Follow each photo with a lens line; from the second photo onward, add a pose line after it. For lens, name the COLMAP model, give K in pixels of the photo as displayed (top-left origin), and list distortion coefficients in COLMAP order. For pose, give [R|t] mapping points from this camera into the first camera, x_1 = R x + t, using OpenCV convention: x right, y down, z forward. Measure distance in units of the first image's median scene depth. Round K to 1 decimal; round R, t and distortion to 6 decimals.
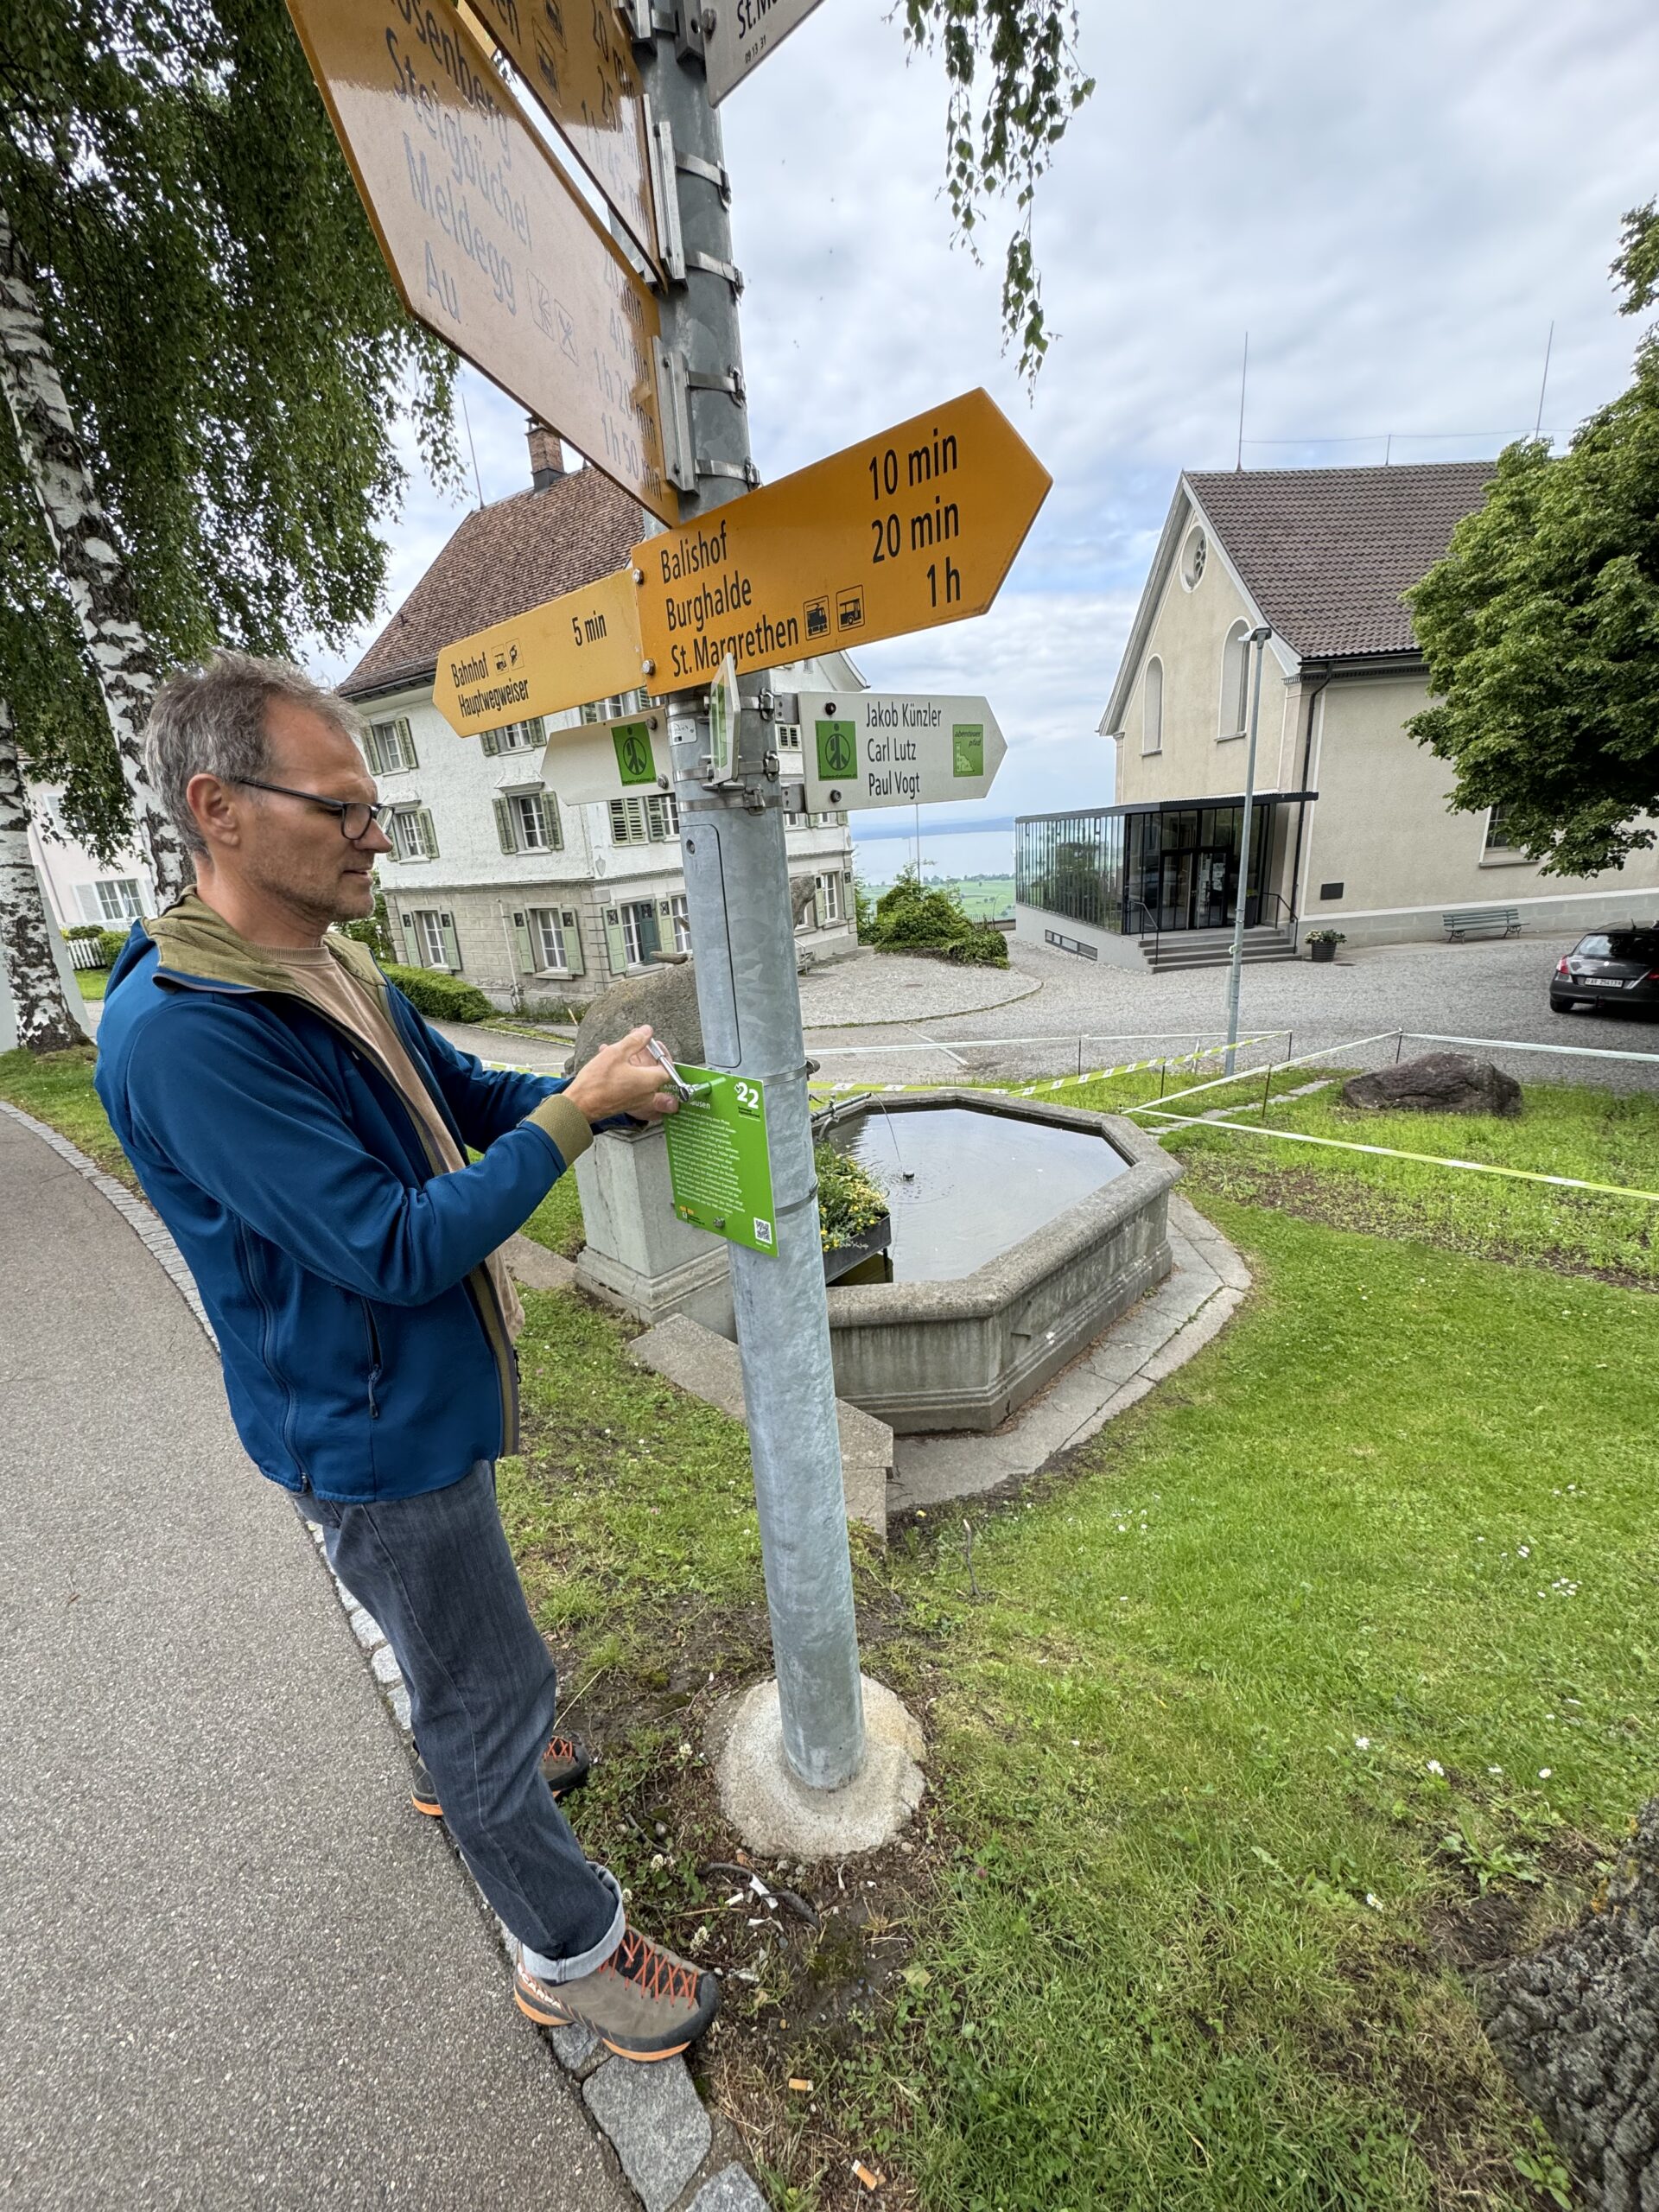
lens RADIAL K [[870.8, 0, 827.0], [0, 870.8, 1112.8], [0, 0, 1]] dist [-0.015492, 0.000333]
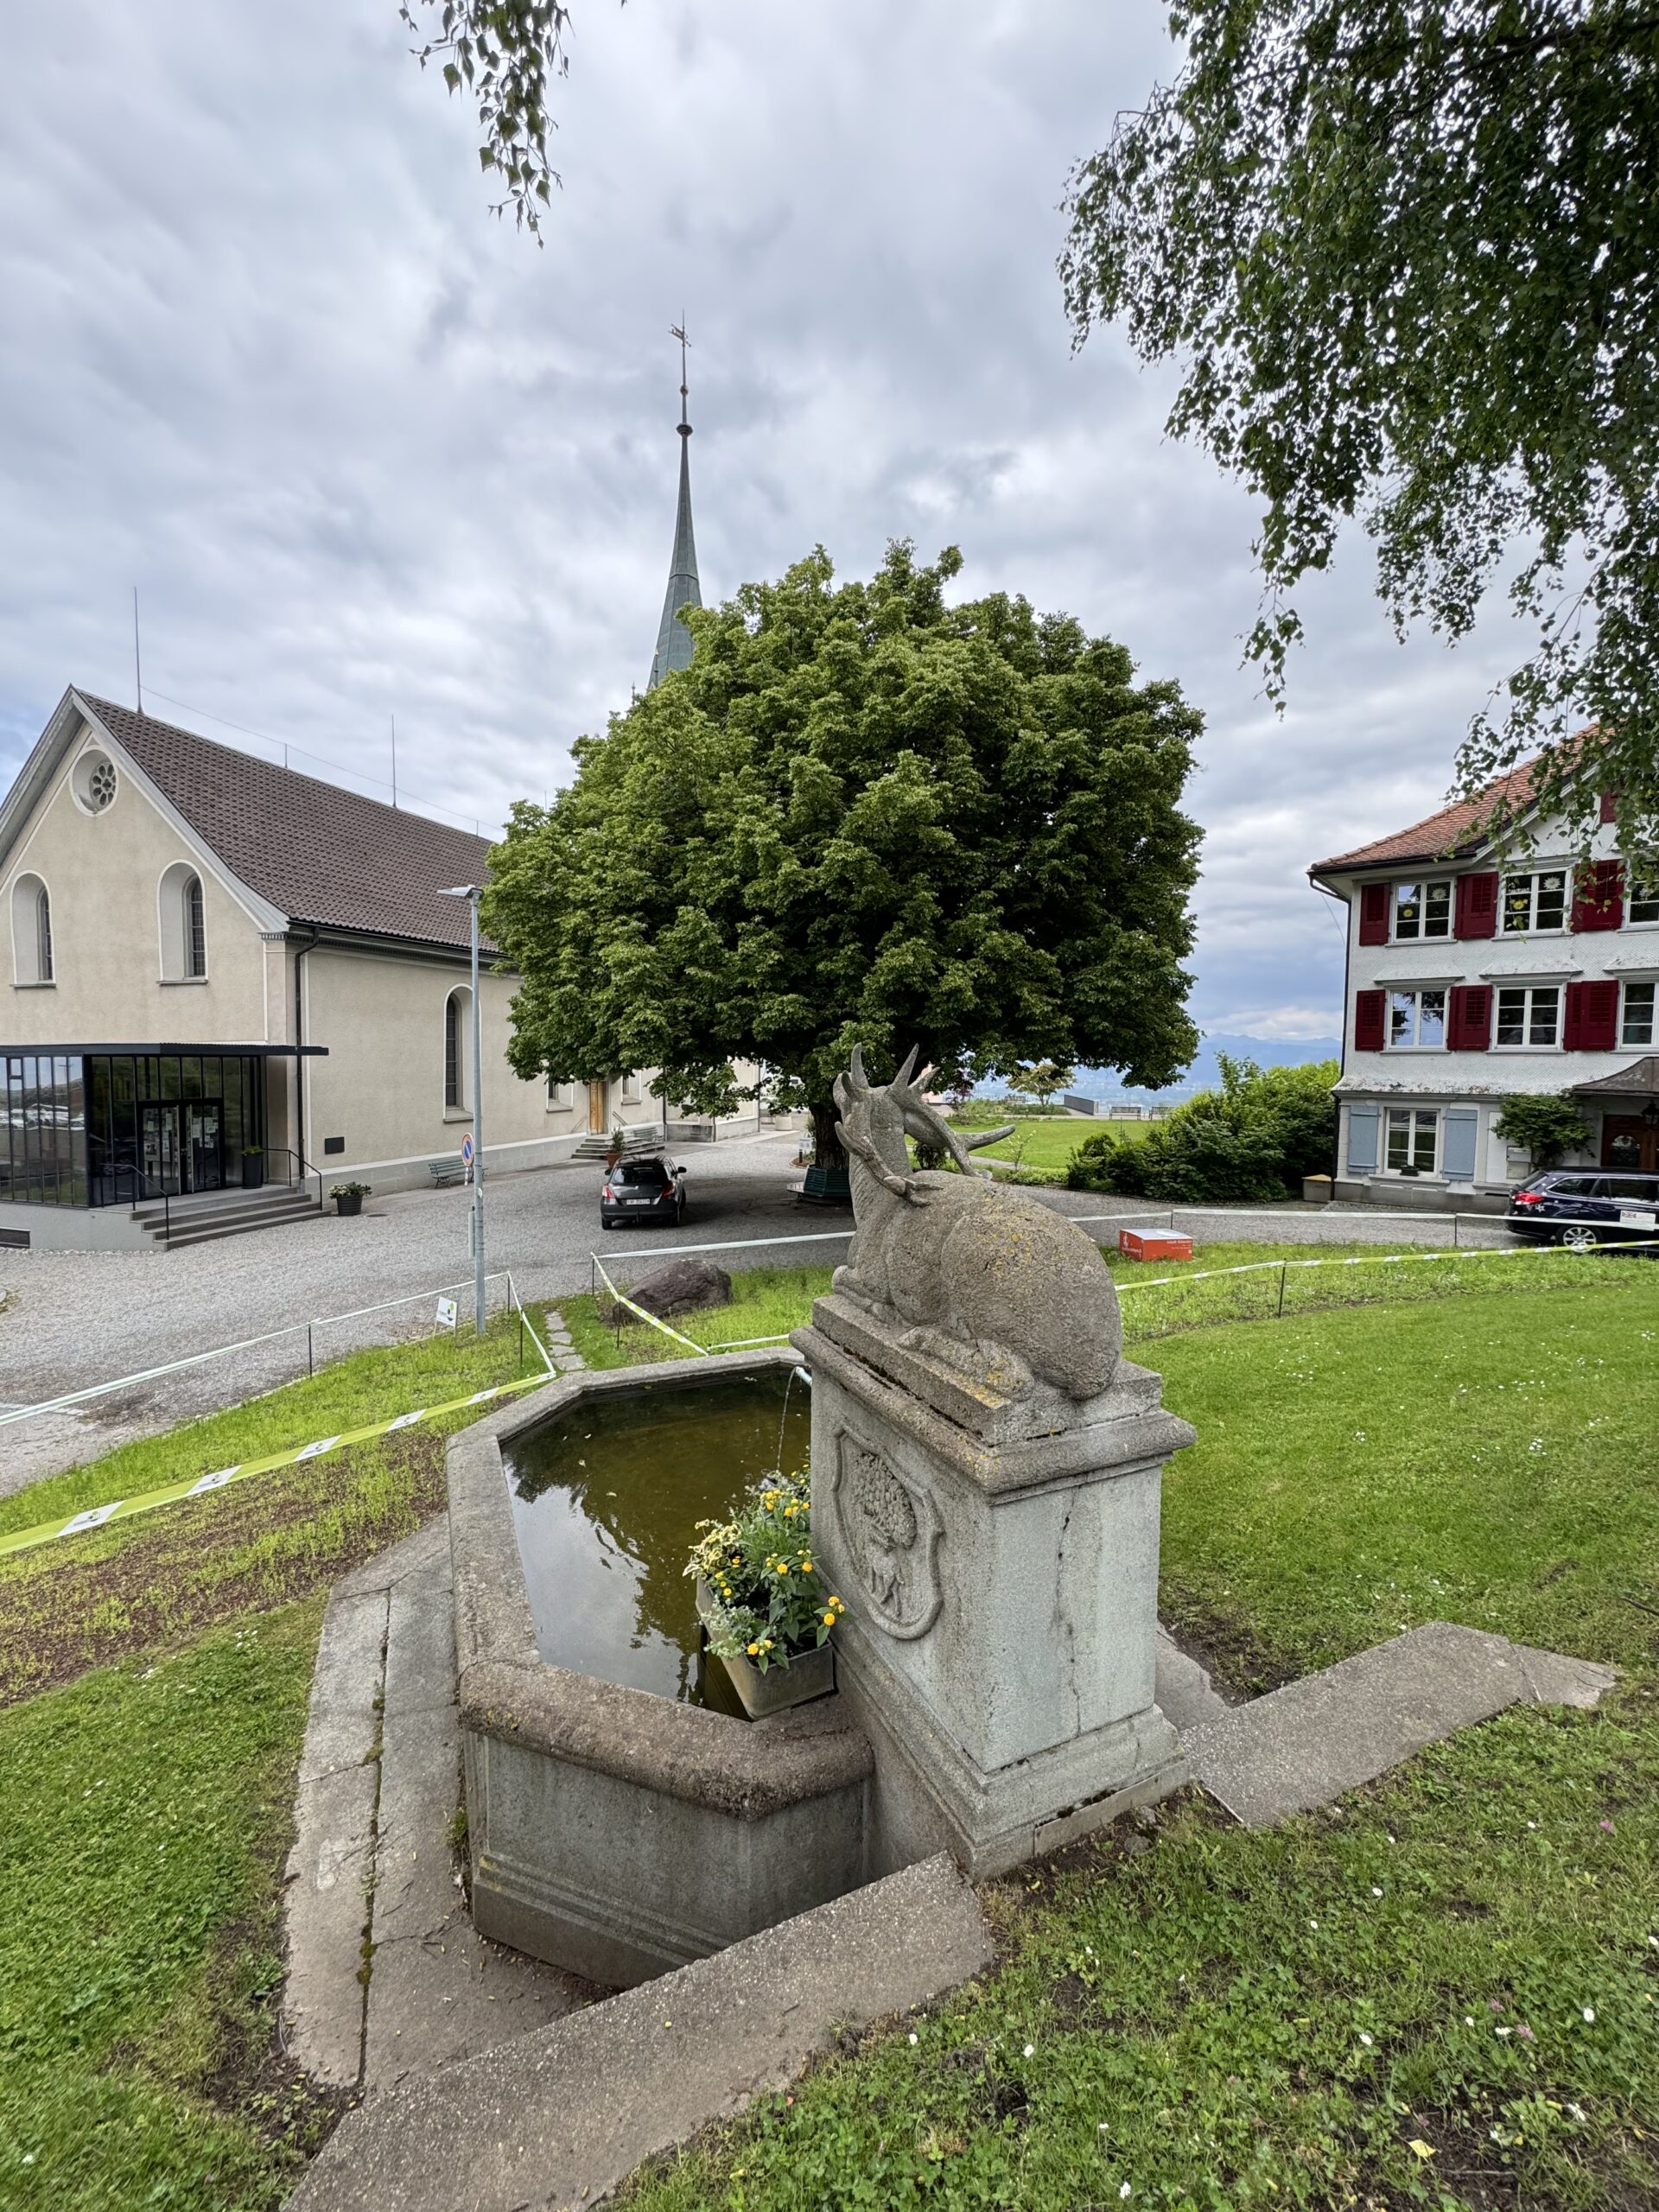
lens RADIAL K [[870.8, 0, 827.0], [0, 870.8, 1112.8], [0, 0, 1]] dist [-0.015492, 0.000333]
pose [[0.333687, 0.019519, 0.942482, -0.160928], [0.261080, 0.958764, -0.112292, -0.035516], [-0.905809, 0.283534, 0.314831, 0.174745]]
